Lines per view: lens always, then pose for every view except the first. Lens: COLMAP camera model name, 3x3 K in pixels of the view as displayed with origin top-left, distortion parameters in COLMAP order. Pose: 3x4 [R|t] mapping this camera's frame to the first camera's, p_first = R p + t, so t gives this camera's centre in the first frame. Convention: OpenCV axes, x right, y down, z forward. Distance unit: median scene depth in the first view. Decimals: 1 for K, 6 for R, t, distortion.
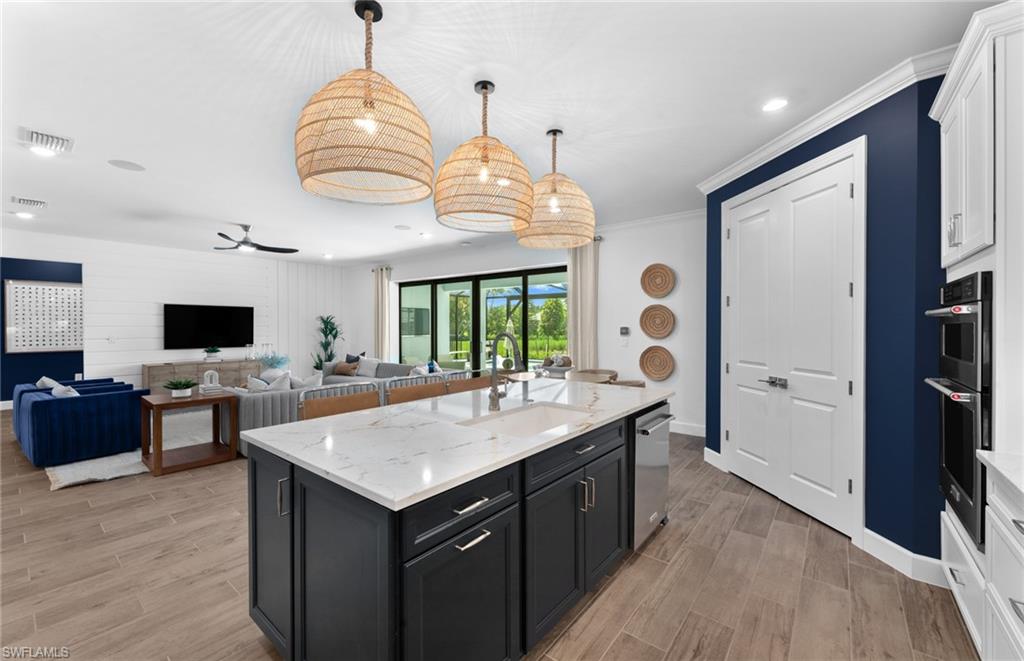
lens RADIAL K [[410.1, 0, 519.3], [0, 410.1, 328.0], [0, 0, 1]] dist [0.004997, 0.000066]
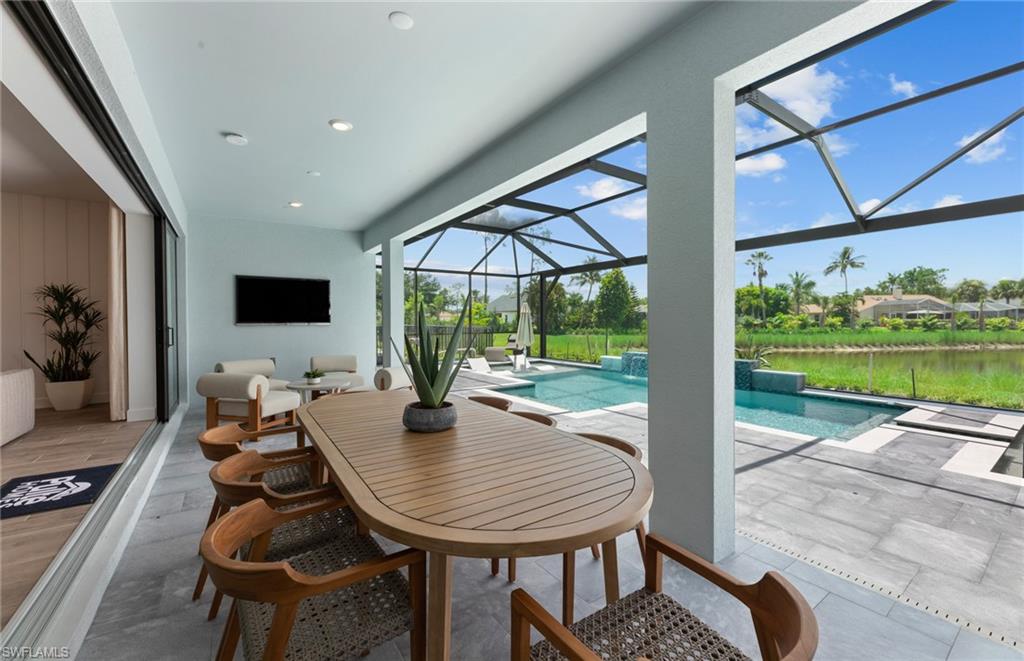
lens RADIAL K [[412.1, 0, 517.2], [0, 412.1, 326.9], [0, 0, 1]] dist [0.000462, 0.000541]
pose [[0.959537, -0.000370, -0.281583, 0.353360], [0.003241, 0.999947, 0.009733, 0.029873], [0.281564, -0.010251, 0.959488, 0.814143]]
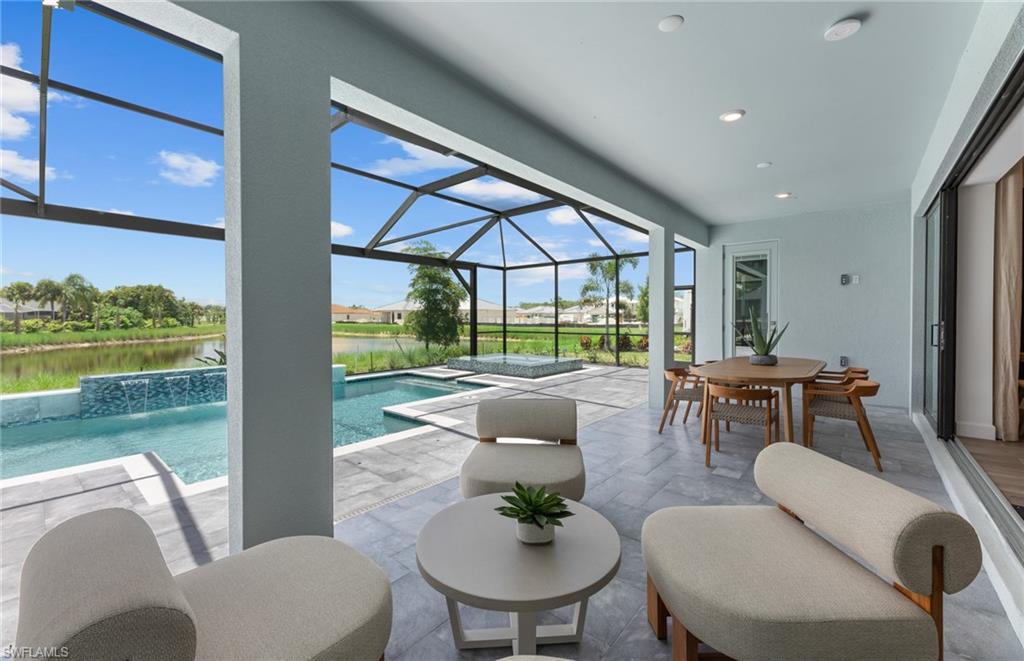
lens RADIAL K [[407.2, 0, 509.9], [0, 407.2, 323.4], [0, 0, 1]] dist [-0.000266, -0.000079]
pose [[0.040094, -0.012472, 0.999118, -0.433224], [0.008987, 0.999886, 0.012121, 0.025003], [-0.999156, 0.008493, 0.040201, 1.440215]]
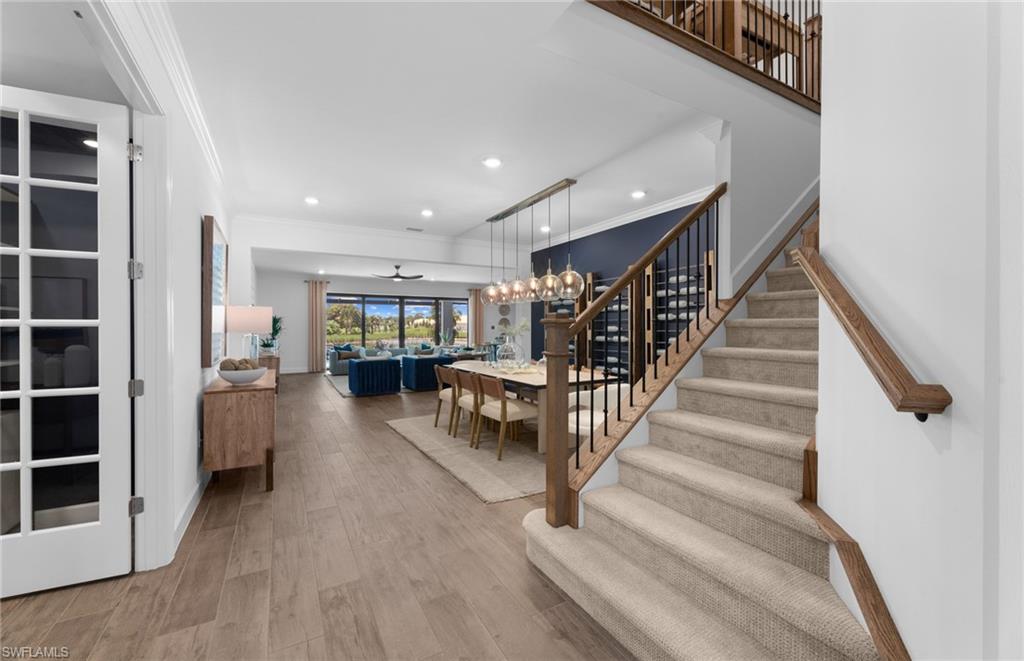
lens RADIAL K [[397.7, 0, 519.7], [0, 397.7, 328.6], [0, 0, 1]] dist [0.000434, 0.000008]
pose [[0.355946, -0.002224, 0.934504, -1.627573], [0.006768, 0.999977, -0.000198, 0.013104], [-0.934482, 0.006395, 0.355953, -0.061246]]
